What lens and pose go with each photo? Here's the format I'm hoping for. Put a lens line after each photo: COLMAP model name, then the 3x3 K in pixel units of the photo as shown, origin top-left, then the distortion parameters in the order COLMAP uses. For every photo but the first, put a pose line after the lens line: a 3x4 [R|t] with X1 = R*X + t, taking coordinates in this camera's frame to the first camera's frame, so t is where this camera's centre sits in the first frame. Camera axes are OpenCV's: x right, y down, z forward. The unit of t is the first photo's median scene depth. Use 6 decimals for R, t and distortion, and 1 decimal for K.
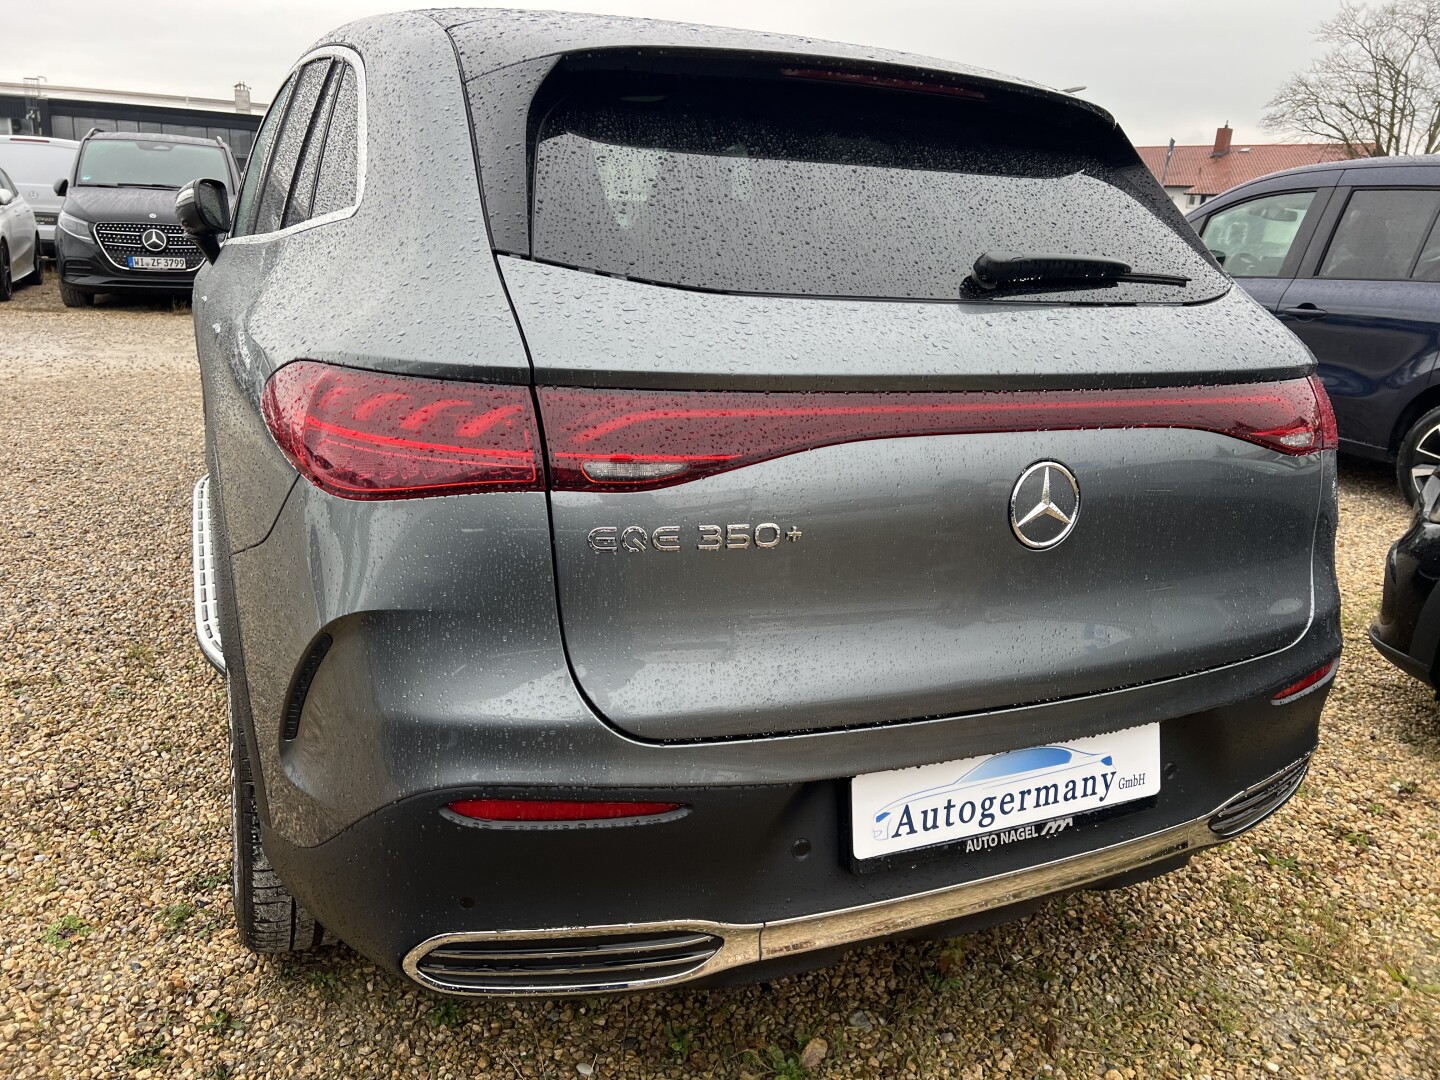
lens RADIAL K [[1100.5, 0, 724.4], [0, 1100.5, 540.1], [0, 0, 1]] dist [0.061586, -0.073943]
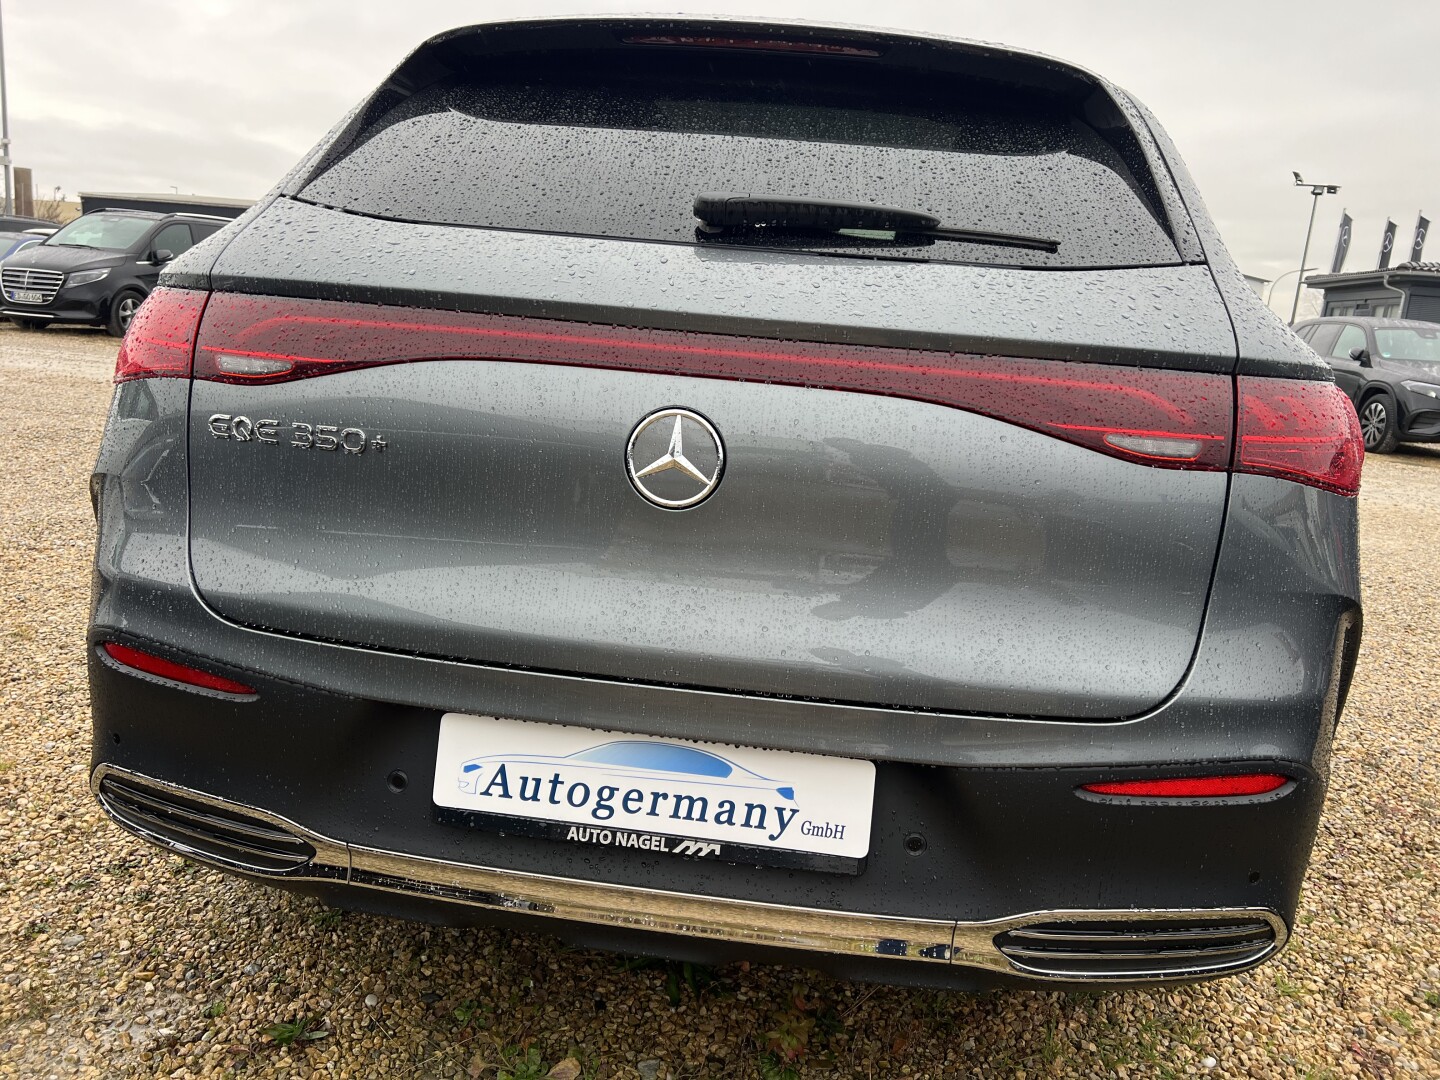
lens RADIAL K [[1081.2, 0, 720.0], [0, 1081.2, 540.0], [0, 0, 1]] dist [0.174296, -0.406717]
pose [[0.852646, 0.120263, -0.508460, 0.719926], [-0.173944, 0.982975, -0.059192, 0.072873], [0.492684, 0.138914, 0.859049, 0.258736]]
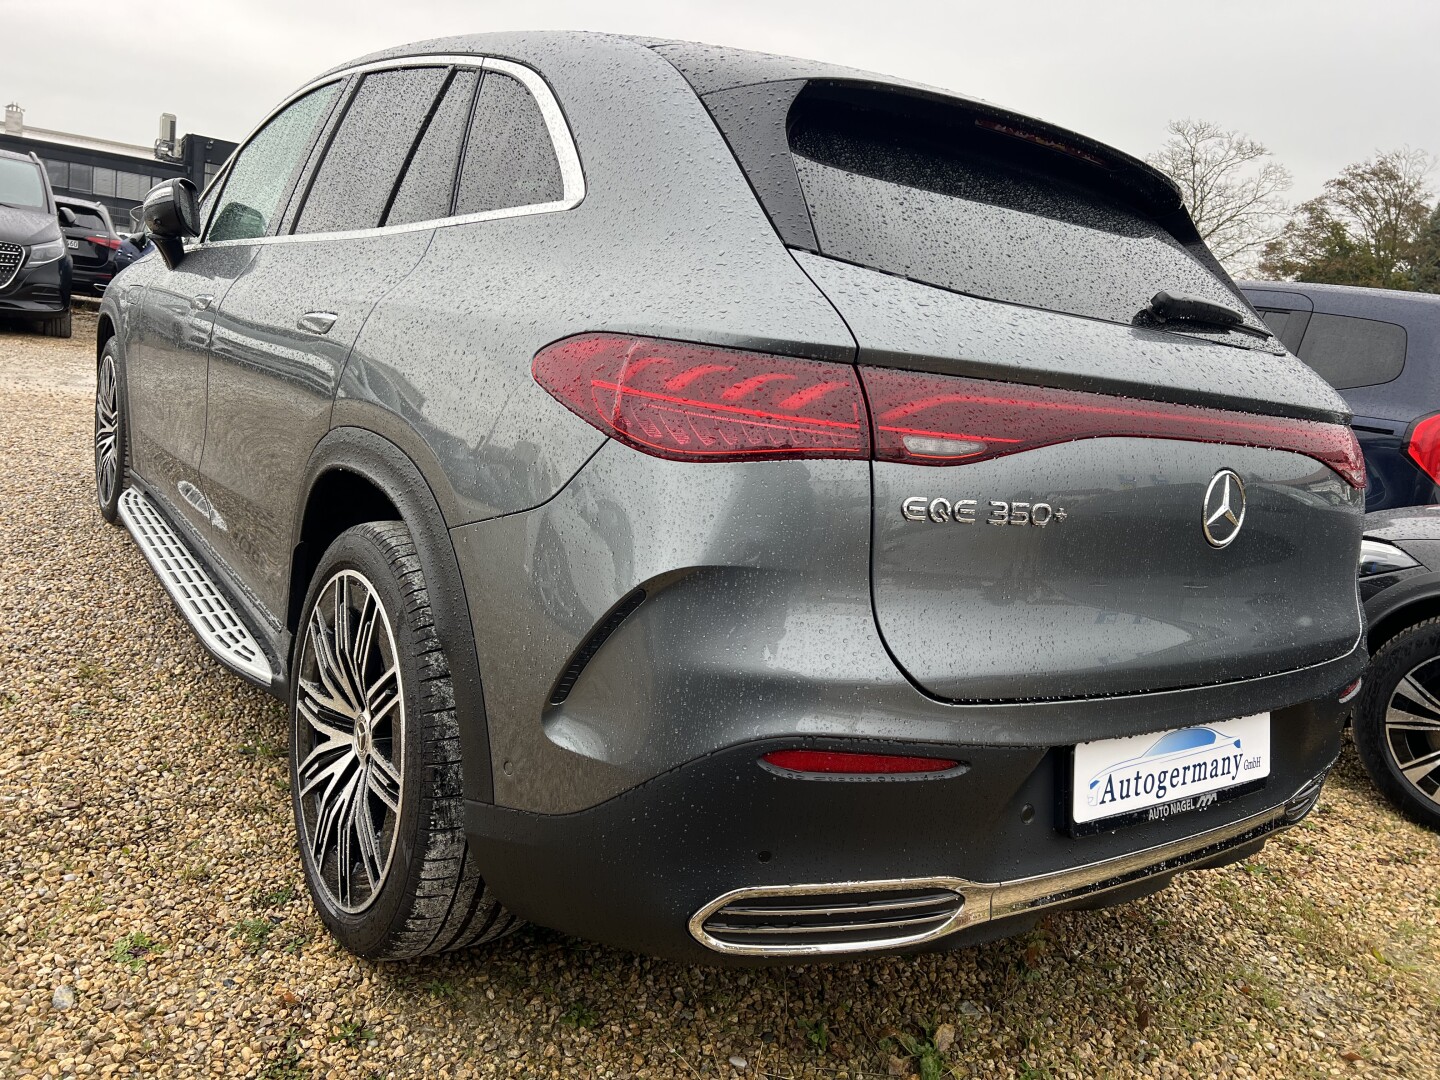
lens RADIAL K [[1102.7, 0, 734.9], [0, 1102.7, 530.3], [0, 0, 1]] dist [0.059155, -0.070470]
pose [[0.978569, 0.044212, 0.201118, -0.407222], [-0.027994, 0.996175, -0.082777, 0.094225], [-0.204008, 0.075373, 0.976063, -0.018700]]
